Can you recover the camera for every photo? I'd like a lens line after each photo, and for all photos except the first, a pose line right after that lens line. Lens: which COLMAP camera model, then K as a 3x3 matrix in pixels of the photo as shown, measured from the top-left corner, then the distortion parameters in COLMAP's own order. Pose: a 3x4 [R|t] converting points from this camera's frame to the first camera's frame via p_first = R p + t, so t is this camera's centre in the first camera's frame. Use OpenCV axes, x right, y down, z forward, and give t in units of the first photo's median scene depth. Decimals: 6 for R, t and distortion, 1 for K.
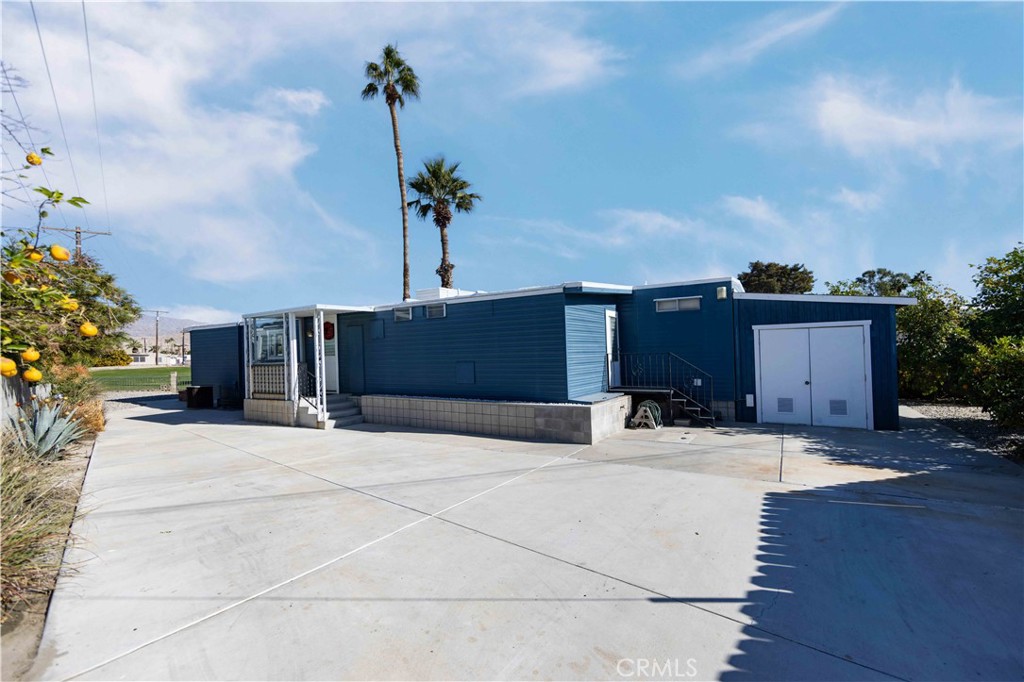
lens RADIAL K [[391.7, 0, 512.0], [0, 391.7, 341.0], [0, 0, 1]] dist [-0.011607, -0.000011]
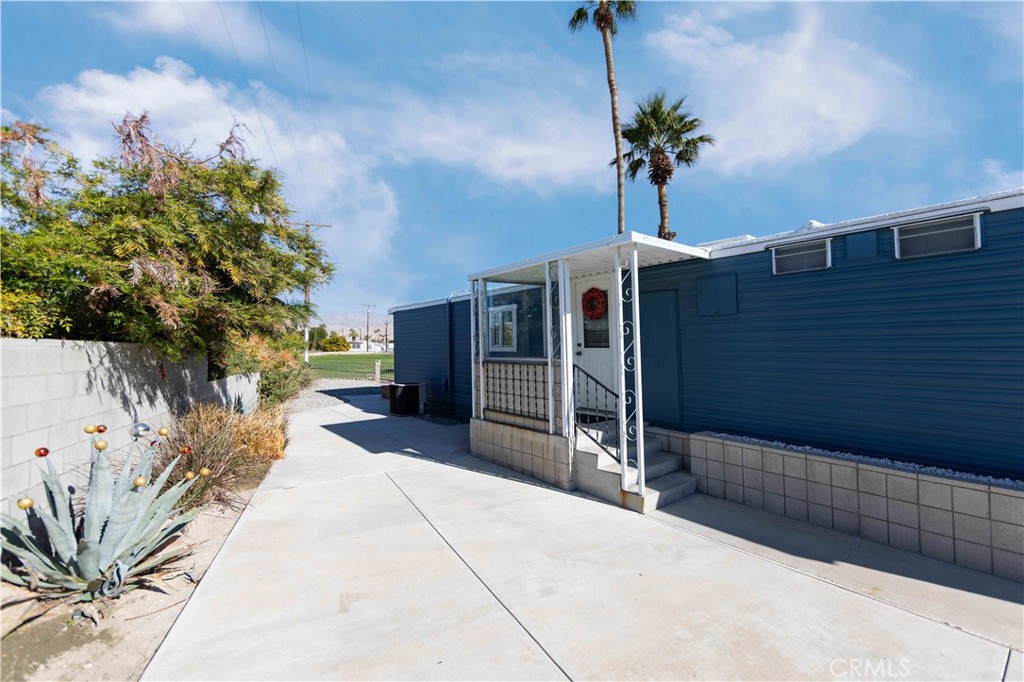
lens RADIAL K [[391.7, 0, 512.0], [0, 391.7, 341.0], [0, 0, 1]] dist [-0.011607, -0.000011]
pose [[0.924195, 0.020619, -0.381363, -0.390509], [-0.015336, 0.999740, 0.016886, 0.021193], [0.381612, -0.009758, 0.924271, 0.460467]]
